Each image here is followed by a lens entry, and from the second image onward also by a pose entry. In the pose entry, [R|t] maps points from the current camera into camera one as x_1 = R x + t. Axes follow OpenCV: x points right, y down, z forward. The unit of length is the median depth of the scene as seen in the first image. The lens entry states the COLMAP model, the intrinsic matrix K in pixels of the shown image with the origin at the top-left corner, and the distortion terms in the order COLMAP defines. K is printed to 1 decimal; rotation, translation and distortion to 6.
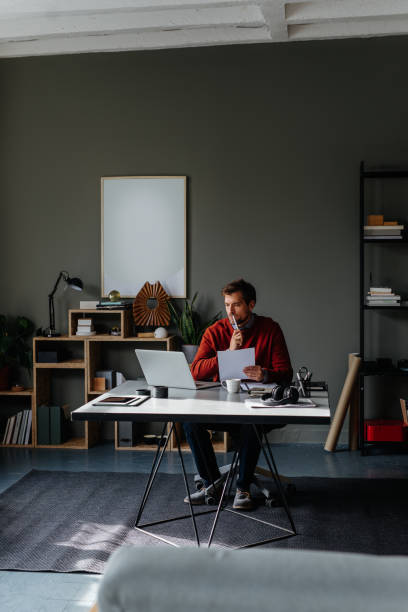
lens RADIAL K [[897.0, 0, 190.1], [0, 897.0, 314.1], [0, 0, 1]] dist [-0.000623, 0.012820]
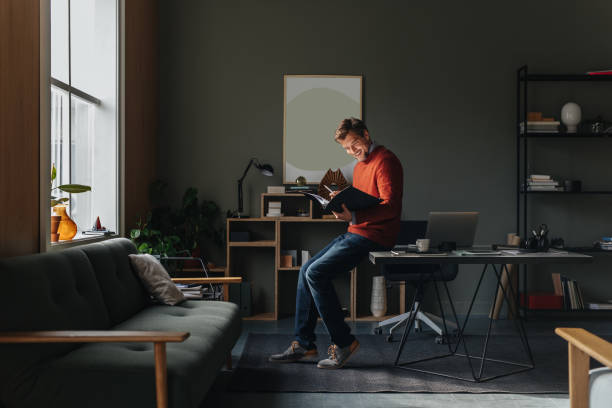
lens RADIAL K [[883.9, 0, 306.0], [0, 883.9, 204.0], [0, 0, 1]] dist [-0.007464, 0.018022]
pose [[0.991851, 0.009270, 0.127063, -0.217717], [-0.004081, 0.999149, -0.041040, 0.052578], [-0.127336, 0.040187, 0.991045, -0.079948]]
